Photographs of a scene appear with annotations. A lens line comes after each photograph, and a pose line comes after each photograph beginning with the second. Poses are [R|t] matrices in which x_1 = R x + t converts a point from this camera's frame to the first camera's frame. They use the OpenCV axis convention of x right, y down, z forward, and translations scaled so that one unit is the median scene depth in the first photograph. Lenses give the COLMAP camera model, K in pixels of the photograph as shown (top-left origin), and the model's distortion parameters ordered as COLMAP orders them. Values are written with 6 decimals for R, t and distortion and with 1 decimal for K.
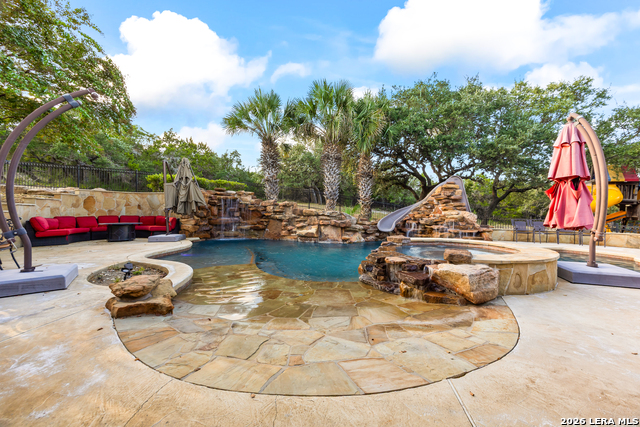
lens RADIAL K [[247.7, 0, 325.9], [0, 247.7, 213.5], [0, 0, 1]] dist [0.001183, -0.000105]
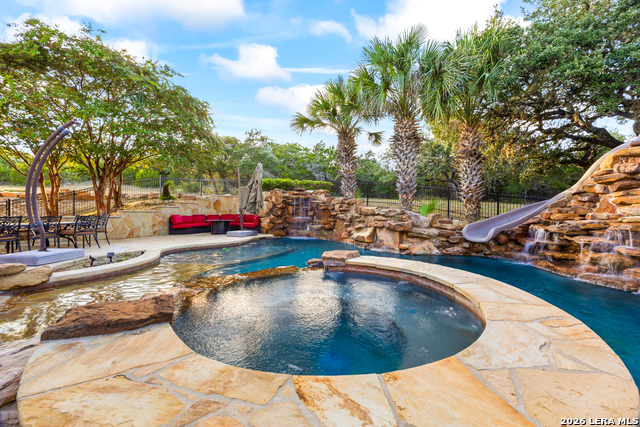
lens RADIAL K [[247.7, 0, 321.4], [0, 247.7, 210.8], [0, 0, 1]] dist [0.001183, -0.000105]
pose [[0.776898, -0.005745, -0.629600, 0.320341], [-0.000479, 0.999953, -0.009716, 0.002608], [0.629626, 0.007850, 0.776858, 0.278883]]
